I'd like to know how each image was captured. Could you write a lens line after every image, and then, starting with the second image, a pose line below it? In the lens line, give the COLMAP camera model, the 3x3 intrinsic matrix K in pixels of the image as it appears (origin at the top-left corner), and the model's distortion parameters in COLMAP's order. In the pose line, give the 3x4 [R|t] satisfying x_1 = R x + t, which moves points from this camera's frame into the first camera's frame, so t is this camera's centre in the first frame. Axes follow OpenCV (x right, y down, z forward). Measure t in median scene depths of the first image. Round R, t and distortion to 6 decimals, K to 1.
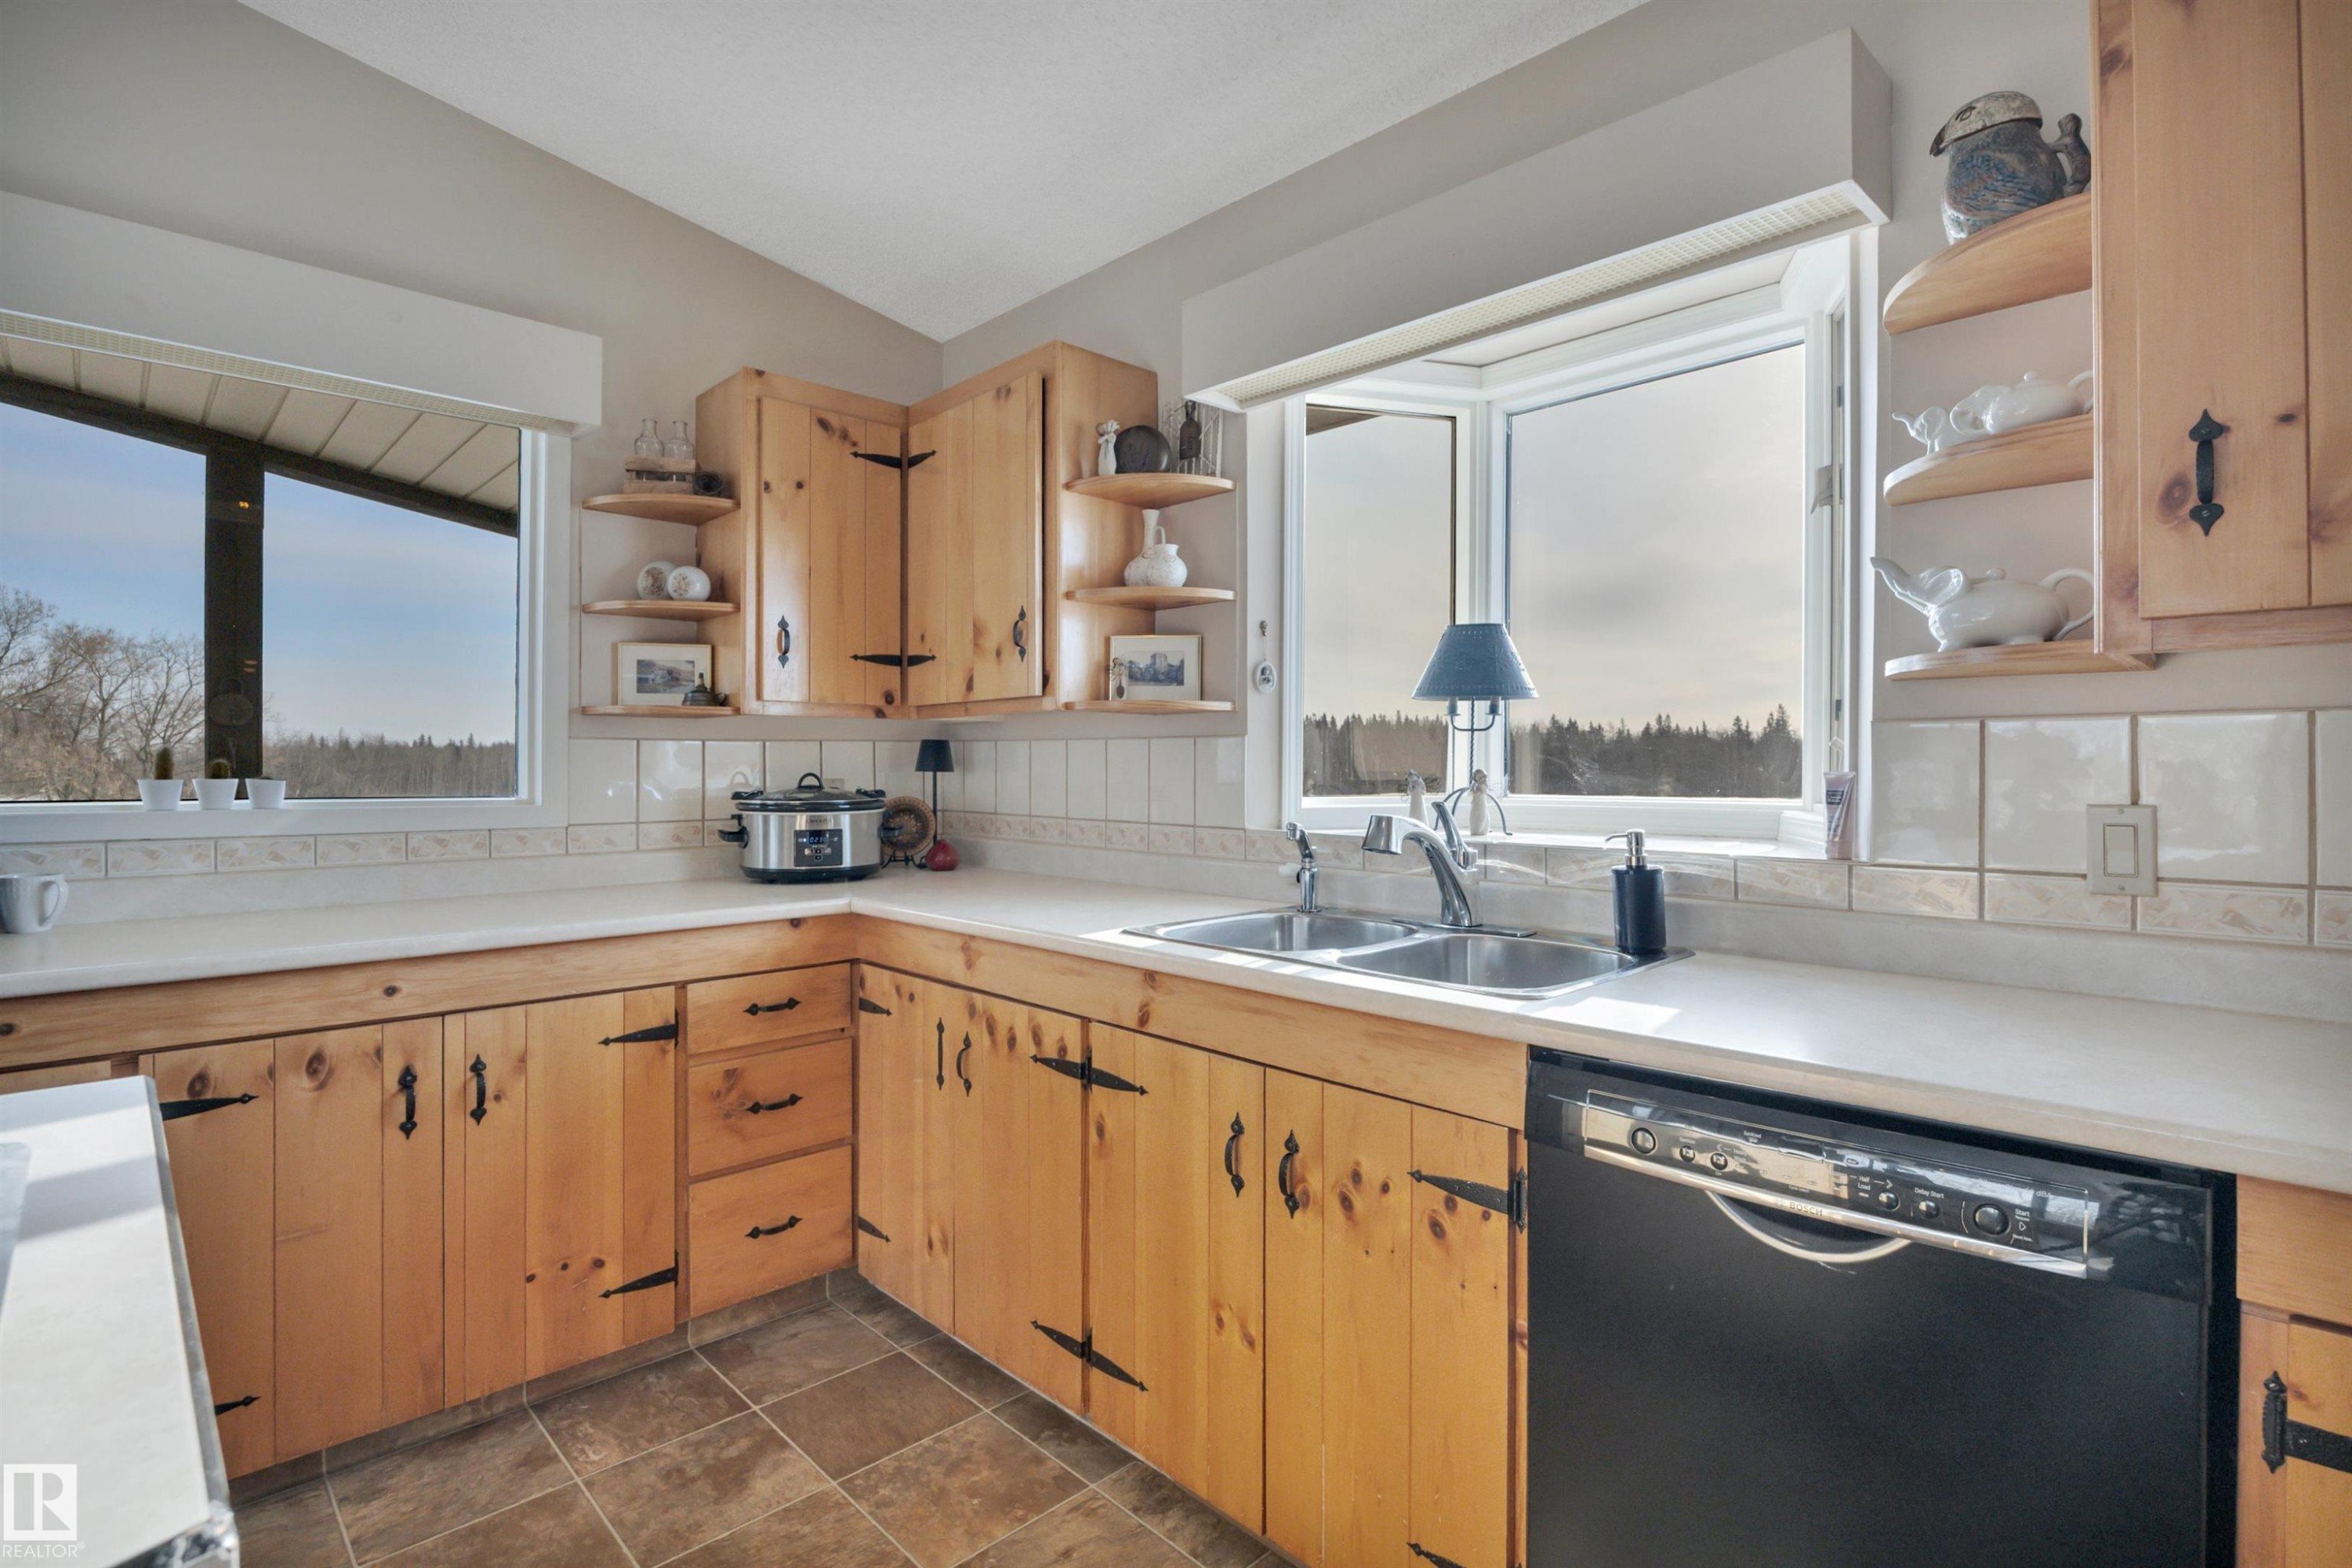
lens RADIAL K [[1131.1, 0, 1183.4], [0, 1131.1, 767.2], [0, 0, 1]] dist [-0.001223, -0.002861]
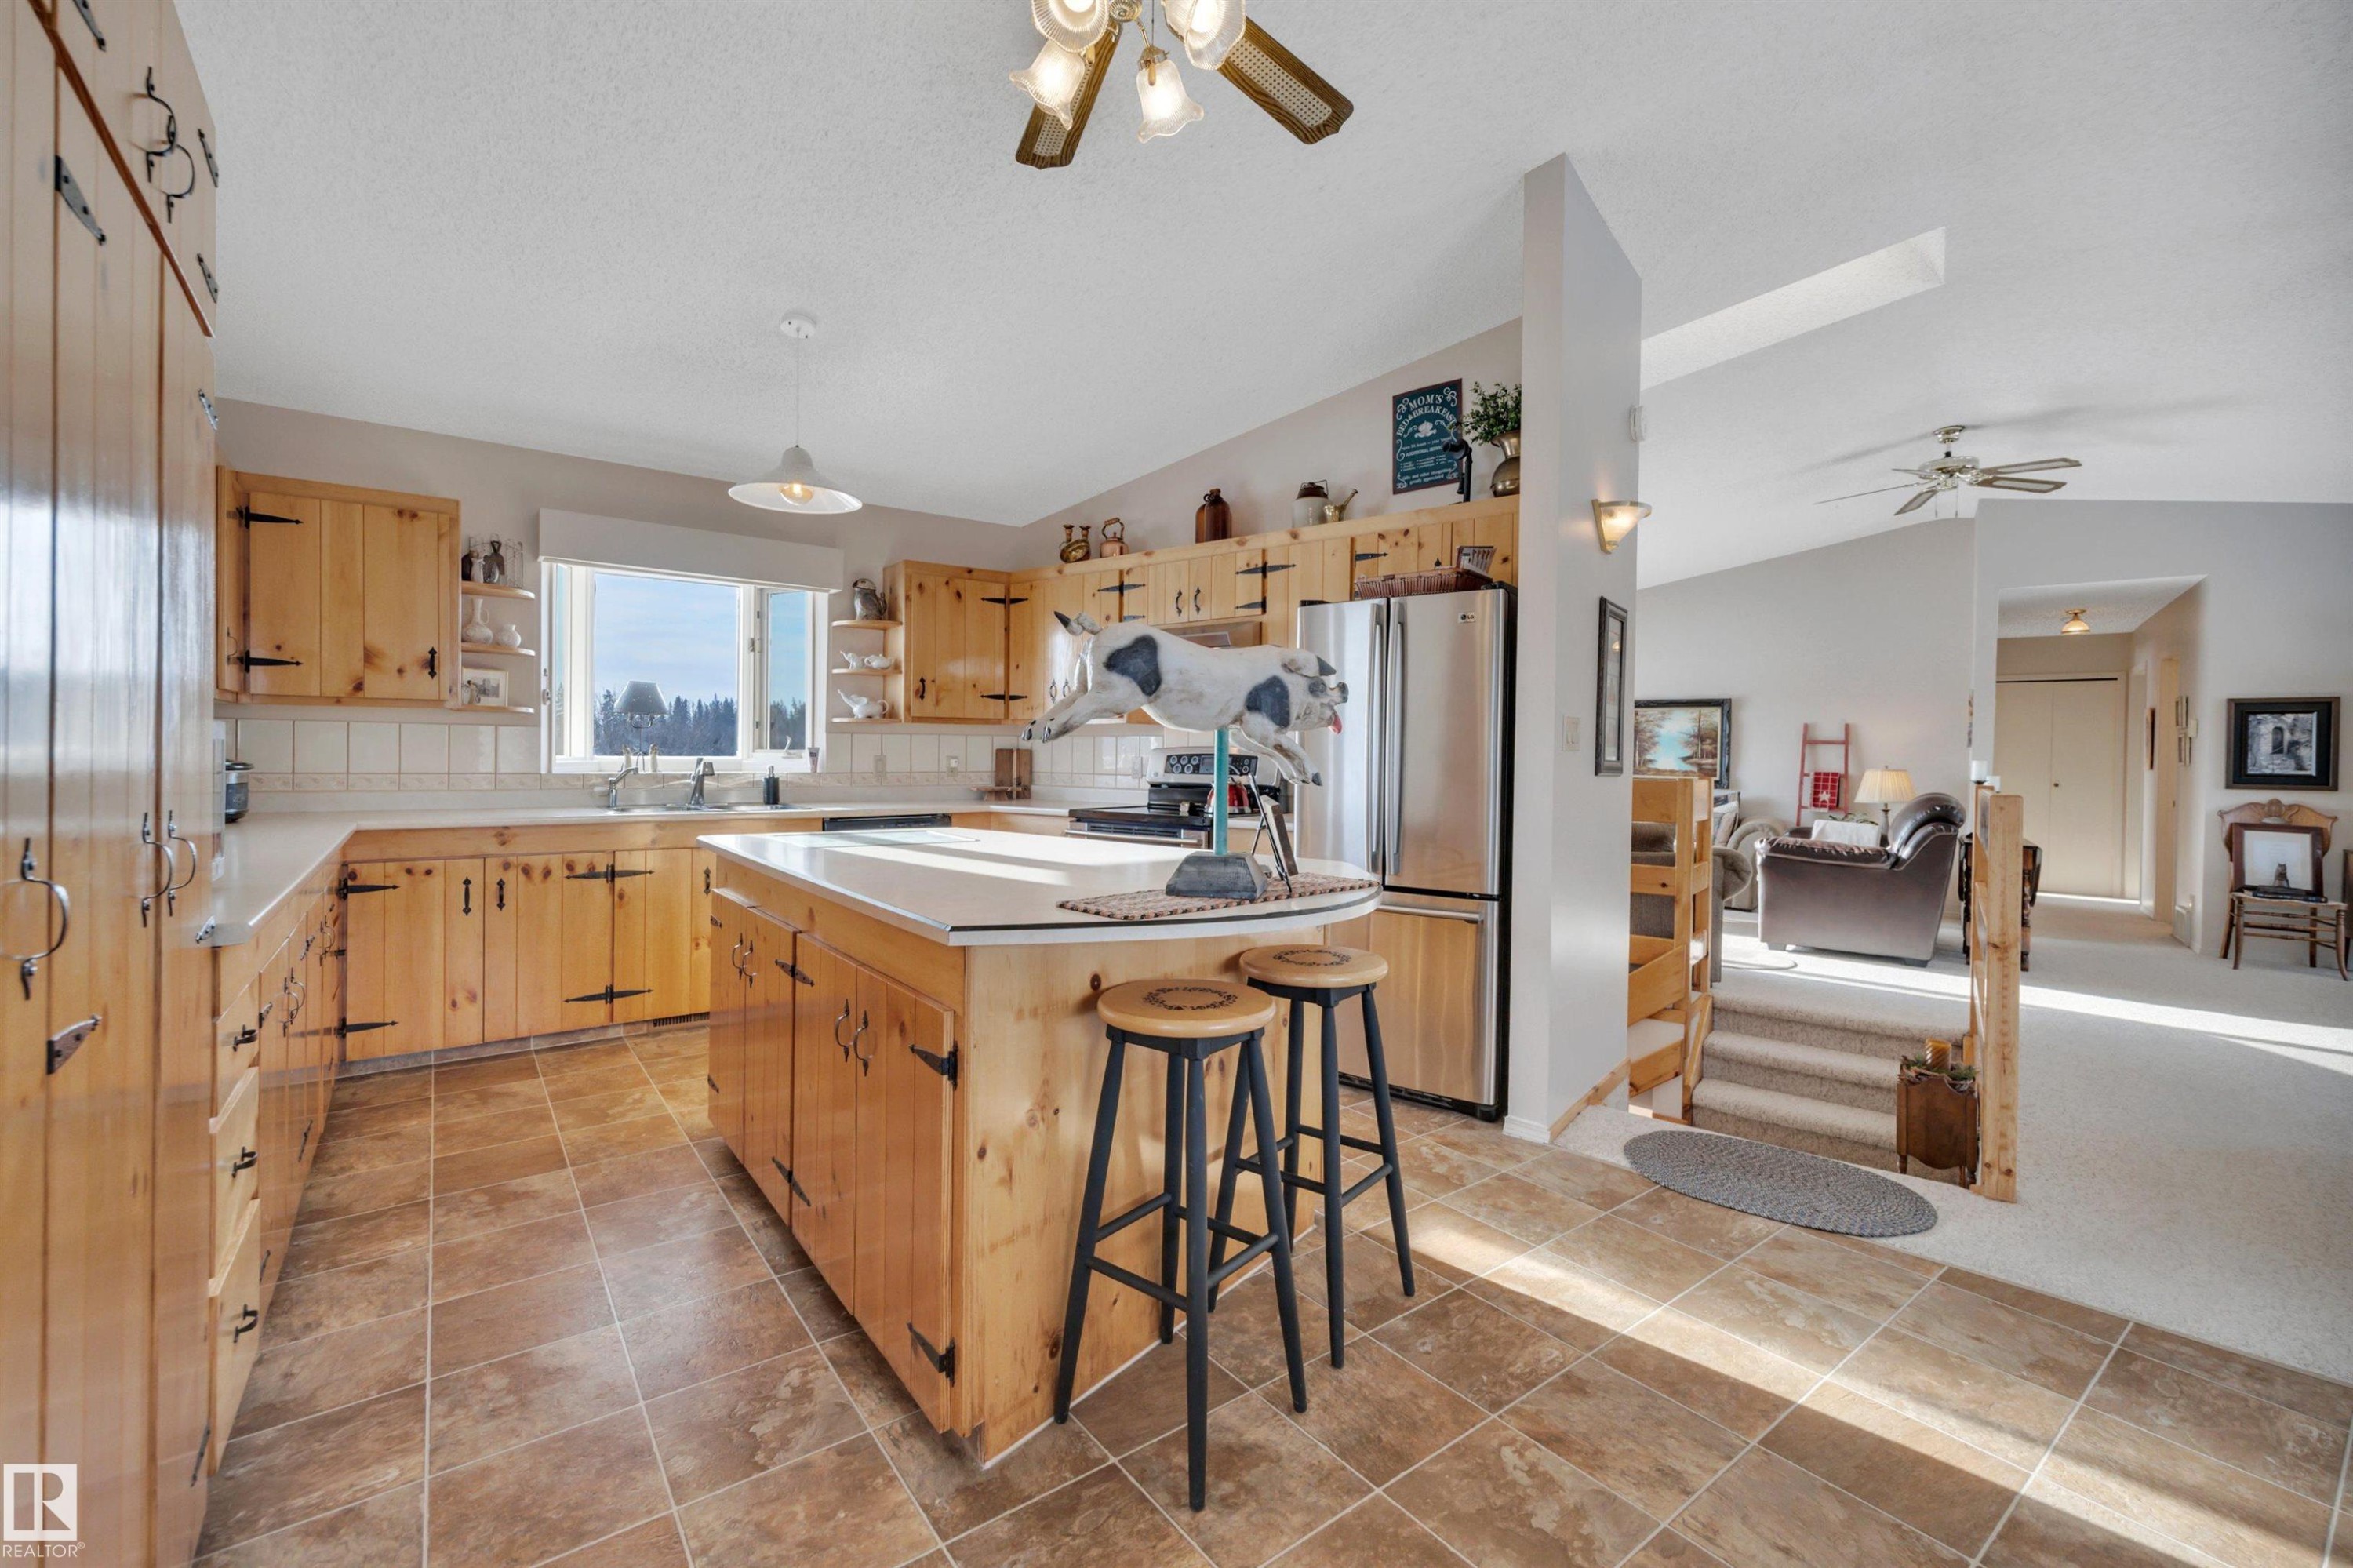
lens RADIAL K [[988.2, 0, 1182.5], [0, 988.2, 763.5], [0, 0, 1]] dist [0.005088, -0.000429]
pose [[0.117673, -0.004377, 0.993043, -1.720690], [-0.003771, 0.999981, 0.004855, 0.026548], [-0.993045, -0.004316, 0.117654, -0.351397]]
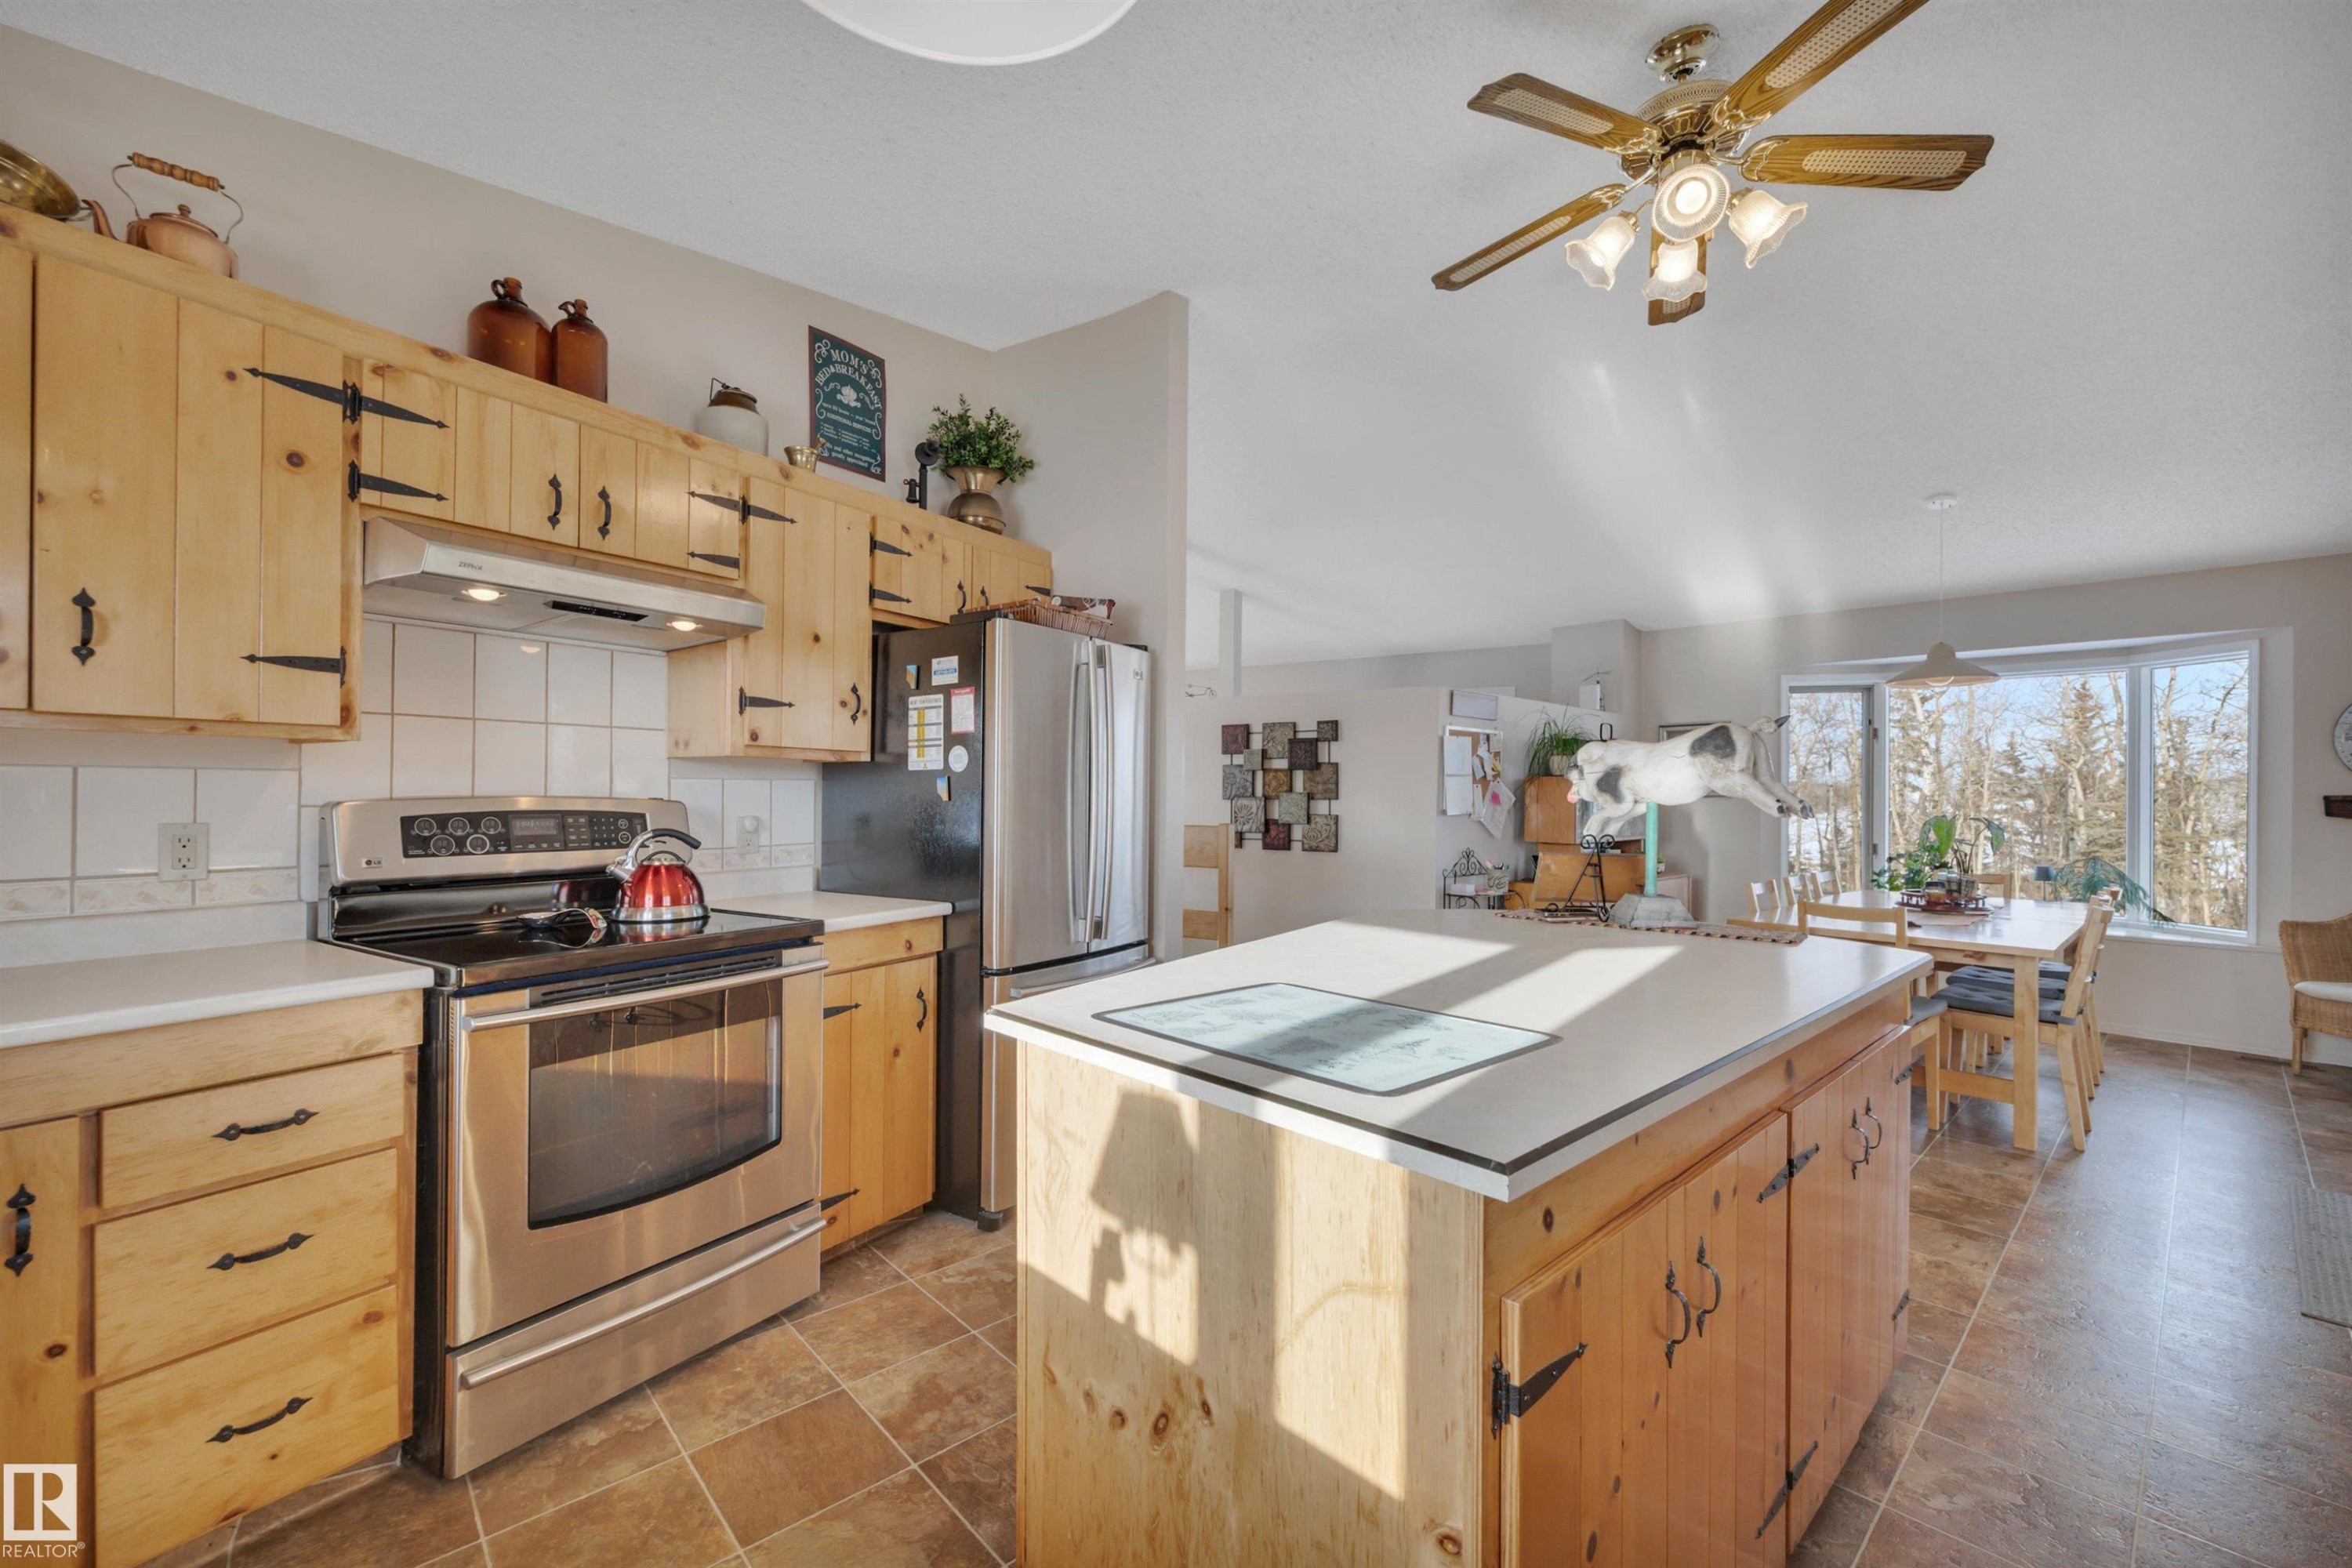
lens RADIAL K [[949.0, 0, 1186.5], [0, 949.0, 788.3], [0, 0, 1]] dist [0.000496, -0.000466]
pose [[-0.999817, -0.001667, 0.019049, -0.301148], [-0.001598, 0.999992, 0.003609, -0.014723], [-0.019055, 0.003578, -0.999812, 0.869194]]
